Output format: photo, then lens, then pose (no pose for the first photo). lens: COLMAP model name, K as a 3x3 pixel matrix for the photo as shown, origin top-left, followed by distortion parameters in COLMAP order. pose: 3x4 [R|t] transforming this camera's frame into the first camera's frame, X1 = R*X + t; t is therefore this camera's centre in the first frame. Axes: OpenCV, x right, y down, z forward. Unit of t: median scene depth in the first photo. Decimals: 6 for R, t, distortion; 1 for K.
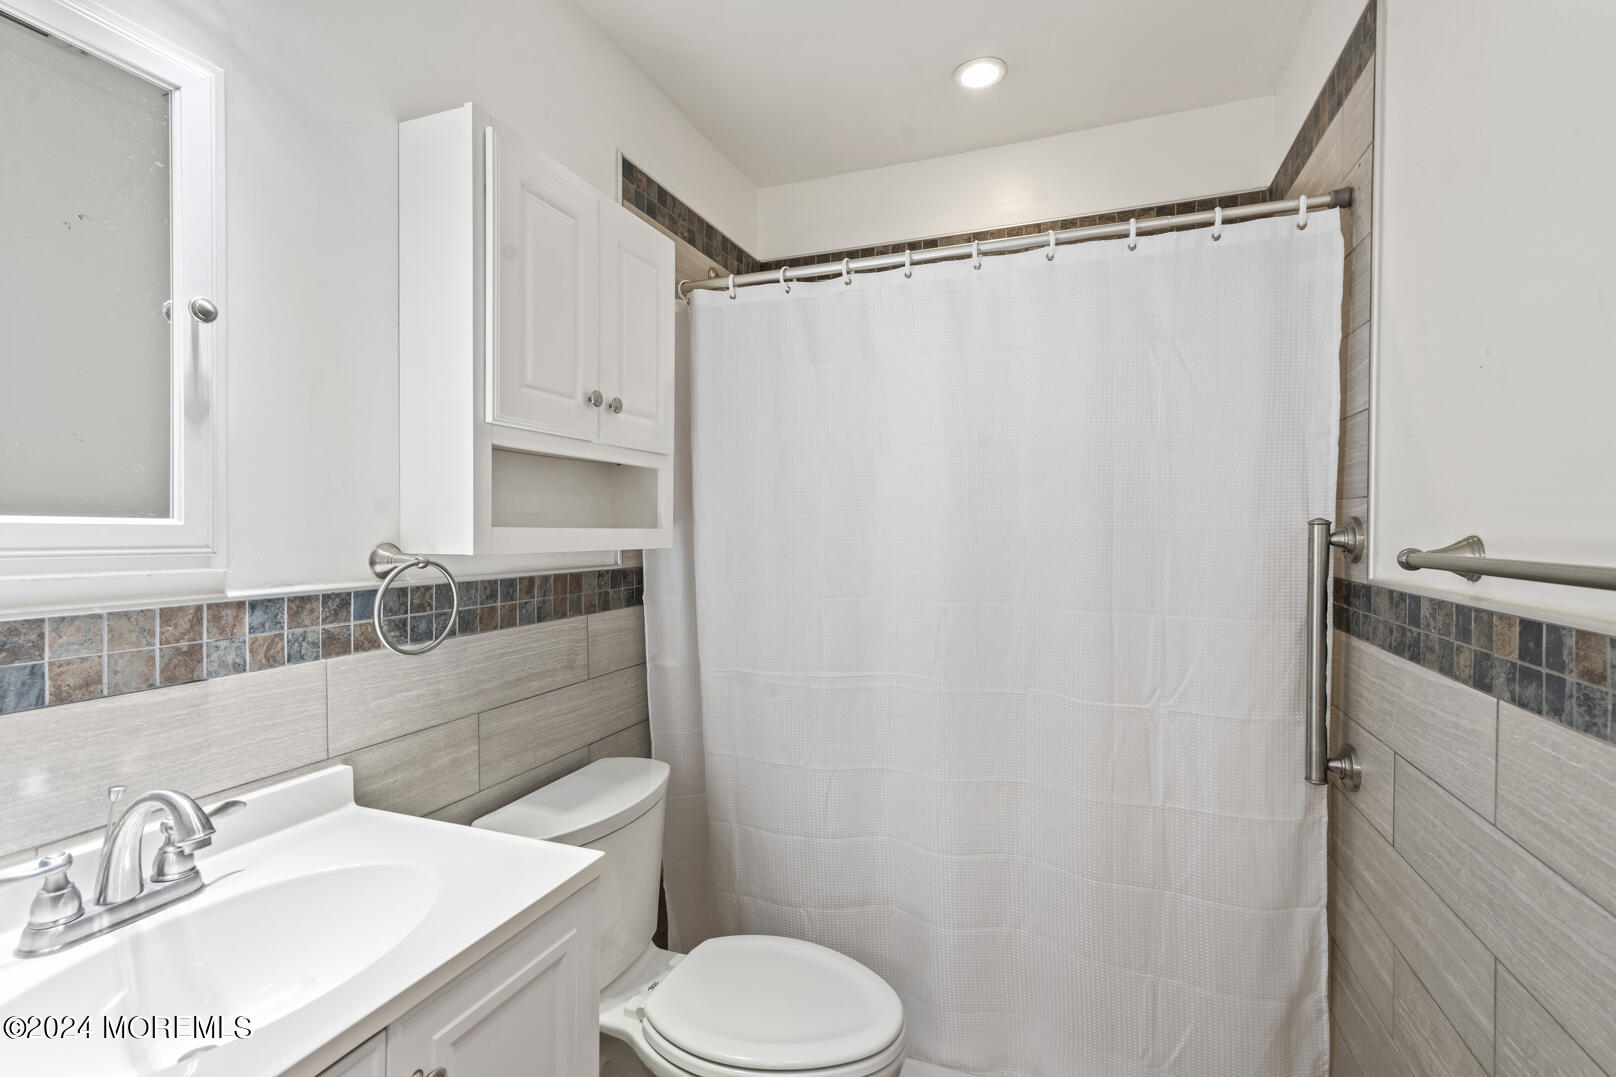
lens RADIAL K [[741.9, 0, 802.0], [0, 741.9, 532.4], [0, 0, 1]] dist [-0.026106, -0.000341]
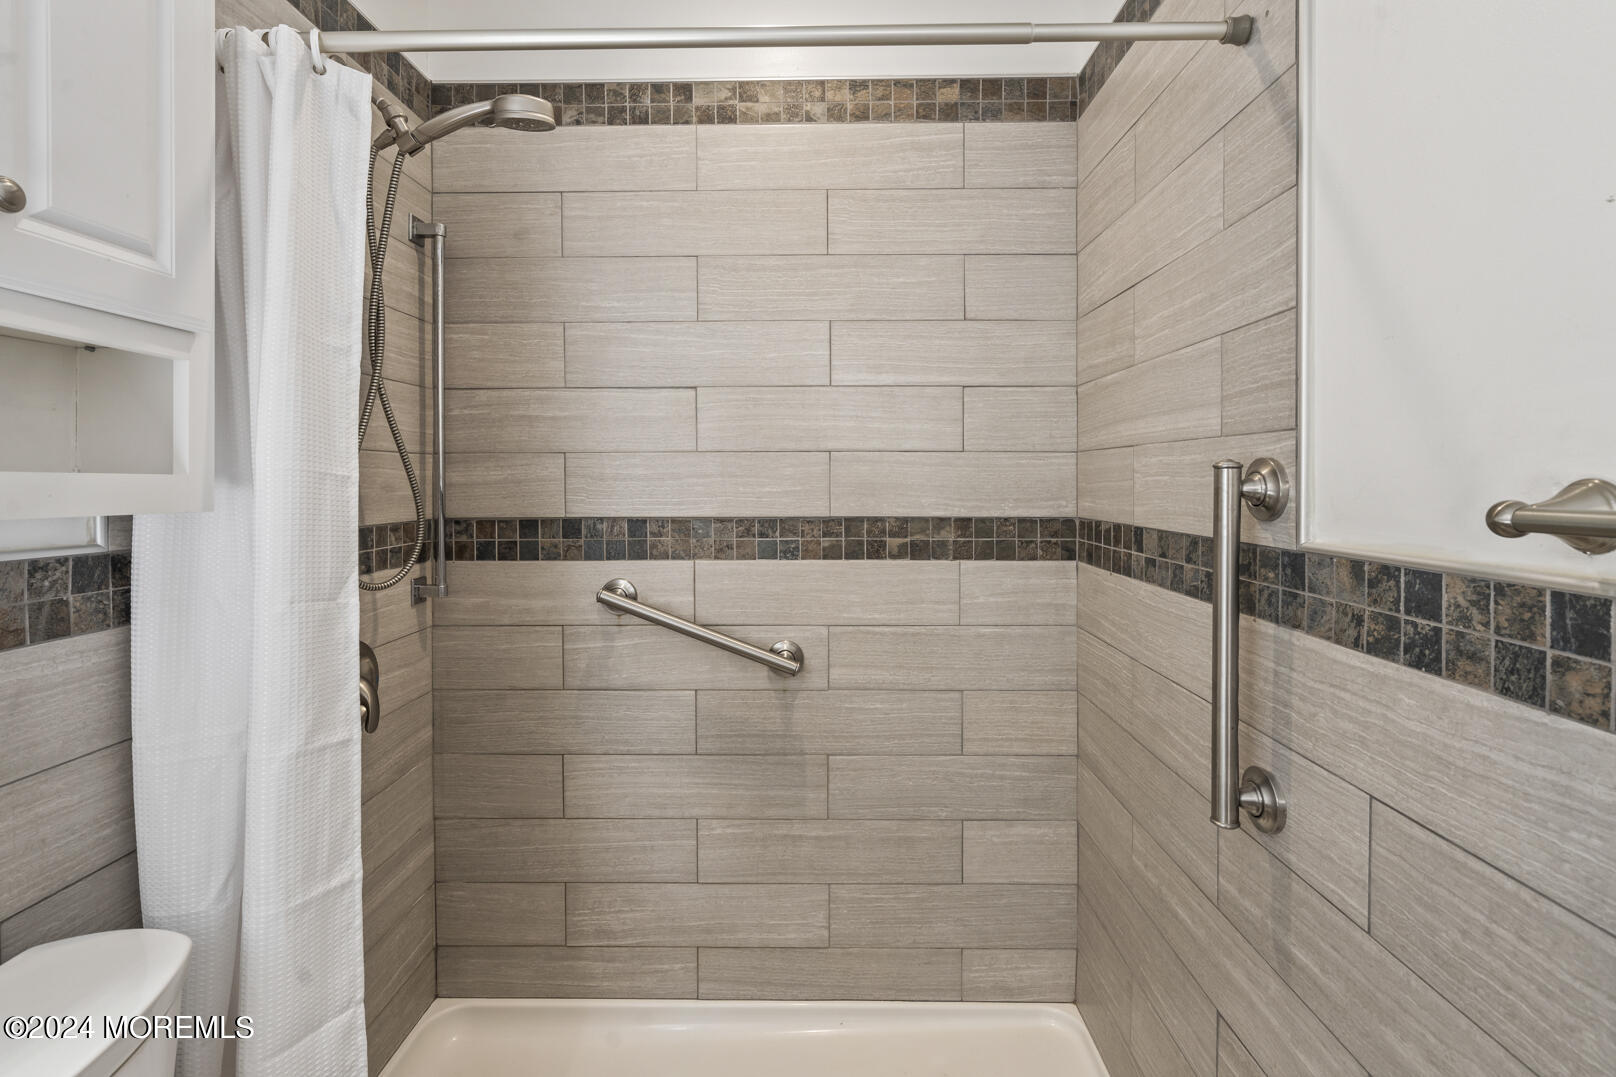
lens RADIAL K [[749.5, 0, 781.4], [0, 749.5, 488.2], [0, 0, 1]] dist [-0.000094, -0.000045]
pose [[0.949670, -0.005058, 0.313212, 0.056687], [0.004581, 0.999987, 0.002261, 0.005360], [-0.313219, -0.000712, 0.949681, 0.438093]]
